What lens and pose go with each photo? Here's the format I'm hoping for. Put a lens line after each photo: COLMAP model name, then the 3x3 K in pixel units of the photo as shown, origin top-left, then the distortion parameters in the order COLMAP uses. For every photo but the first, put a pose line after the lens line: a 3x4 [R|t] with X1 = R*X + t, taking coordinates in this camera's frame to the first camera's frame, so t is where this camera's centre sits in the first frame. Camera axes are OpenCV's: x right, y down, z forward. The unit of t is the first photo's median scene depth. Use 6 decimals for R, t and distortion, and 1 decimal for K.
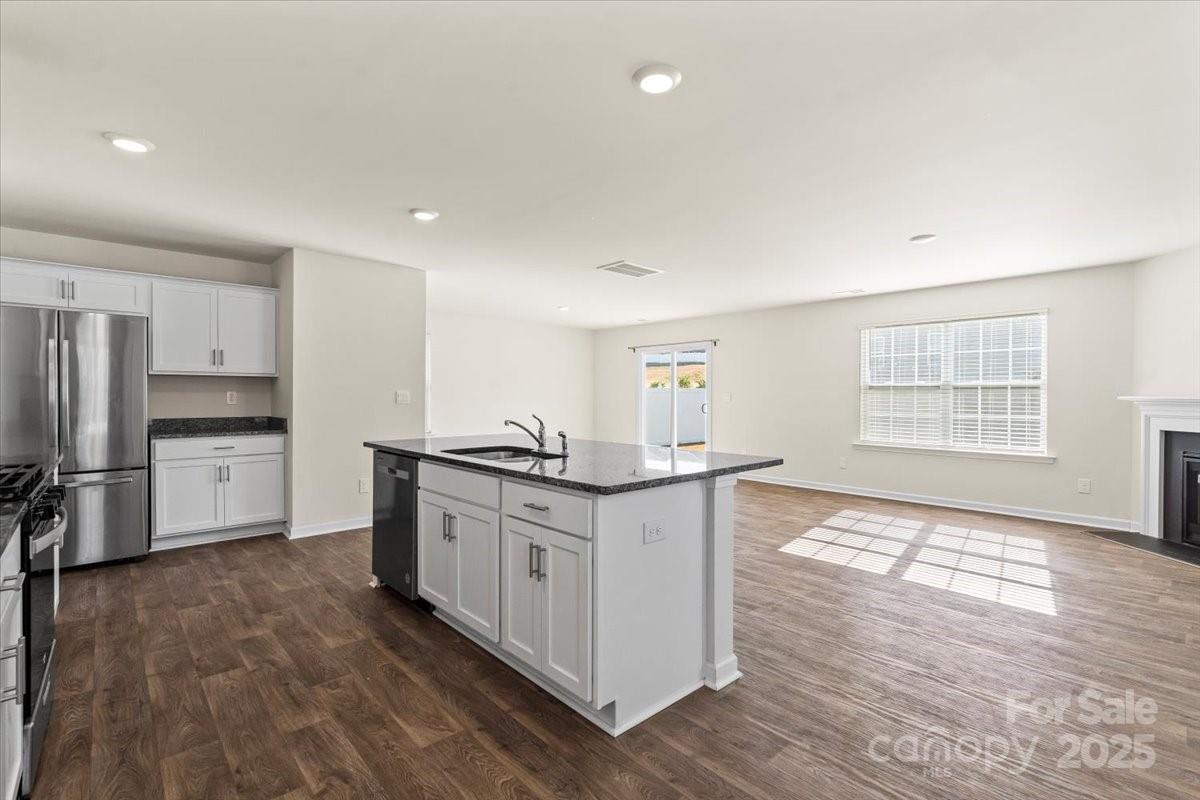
lens RADIAL K [[545.7, 0, 617.1], [0, 545.7, 399.0], [0, 0, 1]] dist [0.001072, 0.000055]
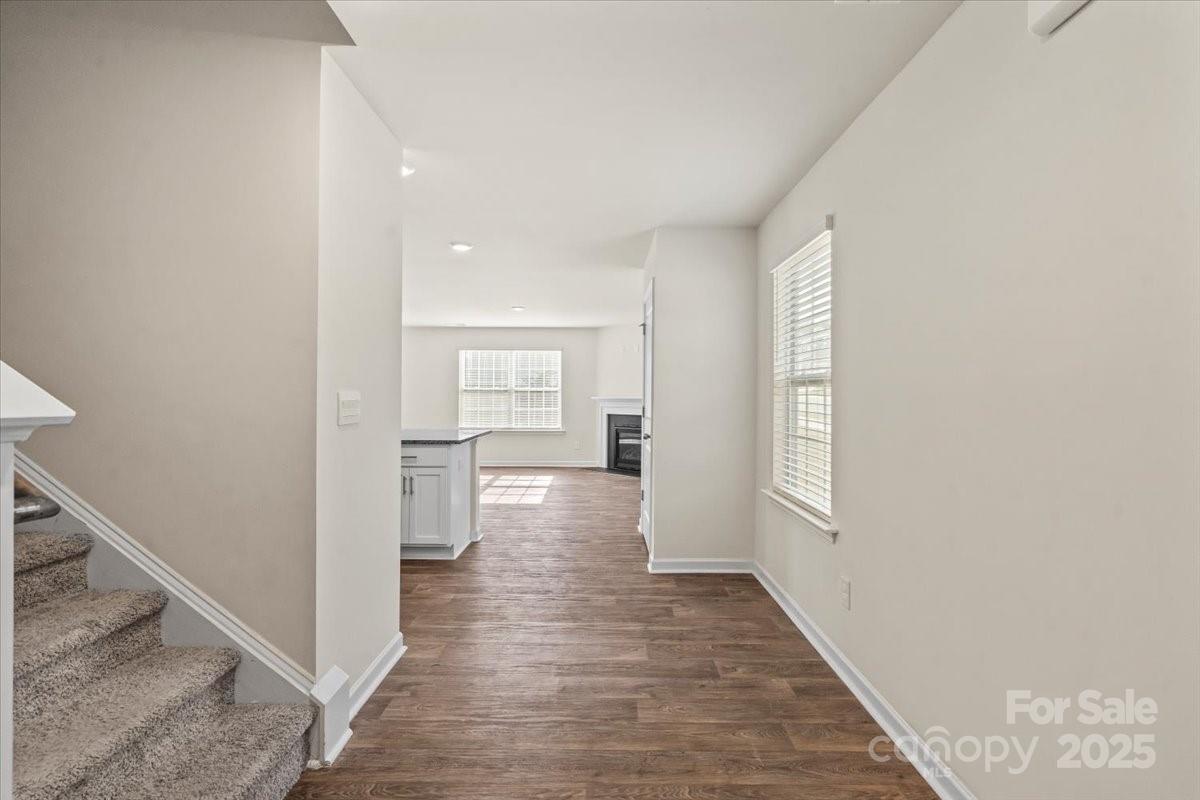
lens RADIAL K [[539.6, 0, 603.4], [0, 539.6, 395.9], [0, 0, 1]] dist [0.000288, -0.000003]
pose [[0.683471, -0.000563, 0.729977, -0.406433], [0.003011, 0.999993, -0.002047, -0.004499], [-0.729971, 0.003597, 0.683469, -0.306813]]
